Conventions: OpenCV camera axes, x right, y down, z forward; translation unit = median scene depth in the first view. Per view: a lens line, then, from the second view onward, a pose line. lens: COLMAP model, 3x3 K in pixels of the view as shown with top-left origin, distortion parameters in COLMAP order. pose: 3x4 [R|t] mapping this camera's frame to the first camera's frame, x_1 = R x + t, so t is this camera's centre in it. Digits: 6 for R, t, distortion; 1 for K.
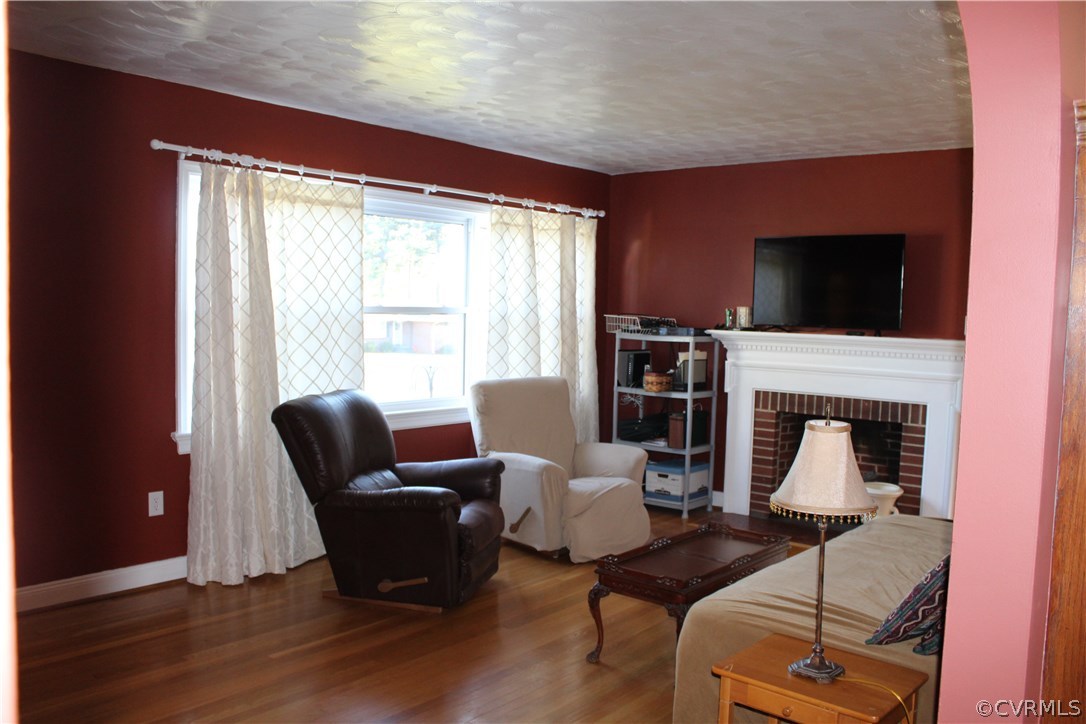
lens RADIAL K [[909.4, 0, 543.0], [0, 909.4, 362.0], [0, 0, 1]] dist [-0.165487, 0.164987]
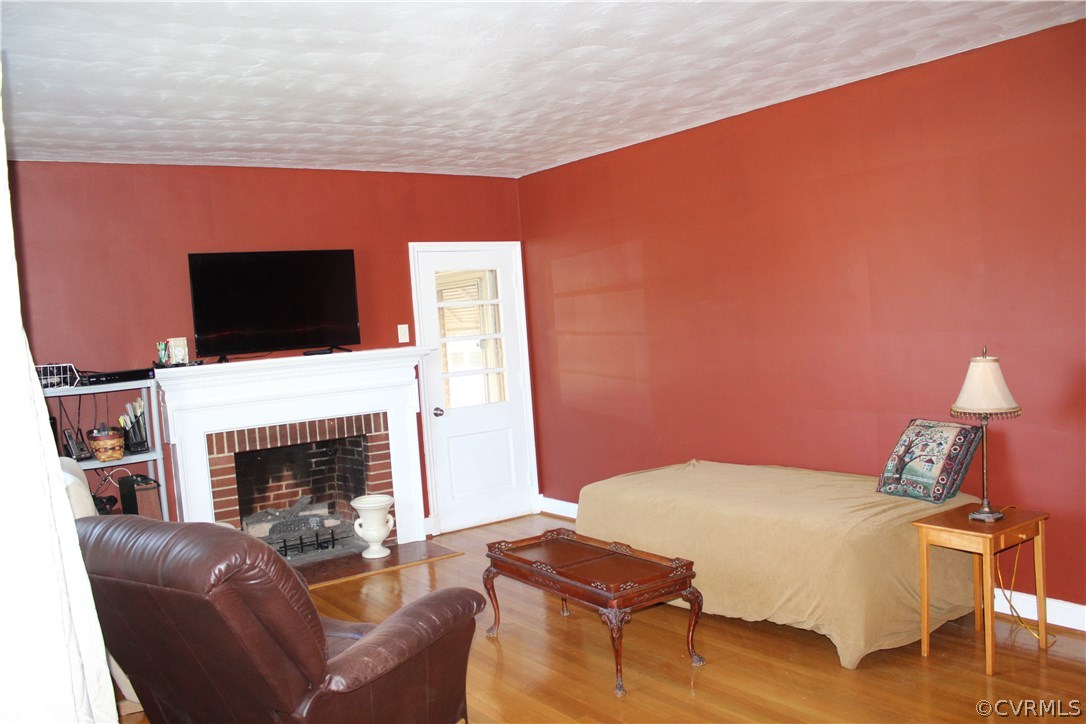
lens RADIAL K [[909.4, 0, 543.0], [0, 909.4, 362.0], [0, 0, 1]] dist [-0.165487, 0.164987]
pose [[0.243973, -0.089525, 0.965641, -0.487491], [0.134823, 0.989192, 0.057645, -0.041183], [-0.960364, 0.116127, 0.253406, 0.479937]]
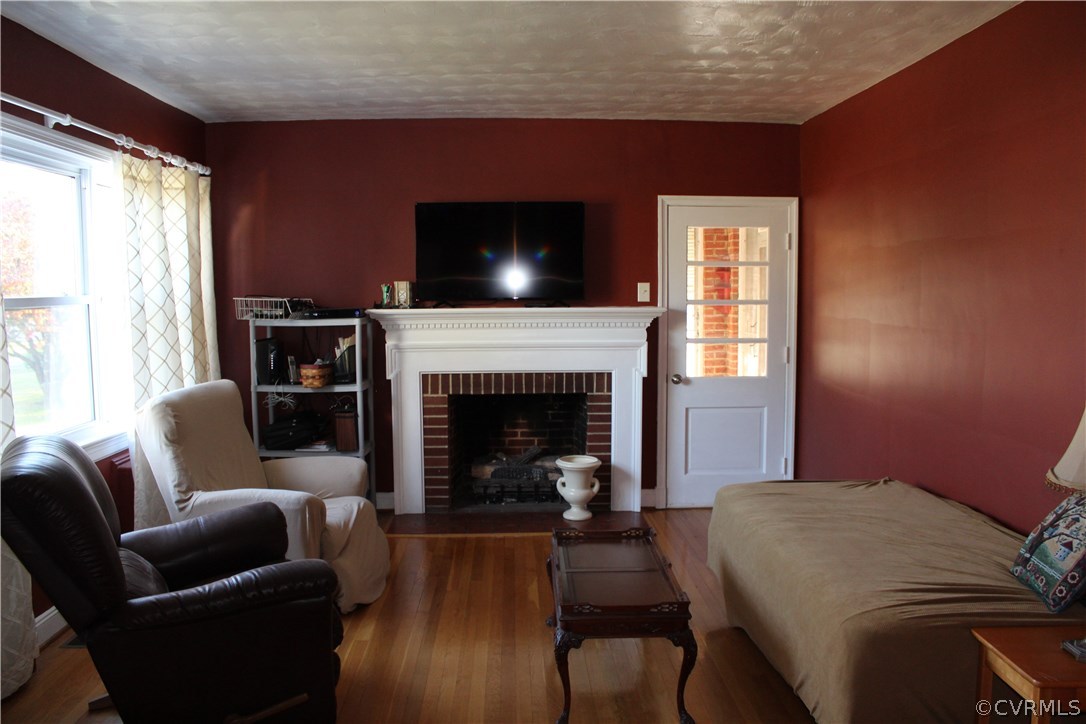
lens RADIAL K [[909.4, 0, 543.0], [0, 909.4, 362.0], [0, 0, 1]] dist [-0.165487, 0.164987]
pose [[0.743988, -0.086276, 0.662599, -0.272010], [0.065503, 0.996270, 0.056174, -0.023375], [-0.664974, 0.001609, 0.746865, 0.247799]]
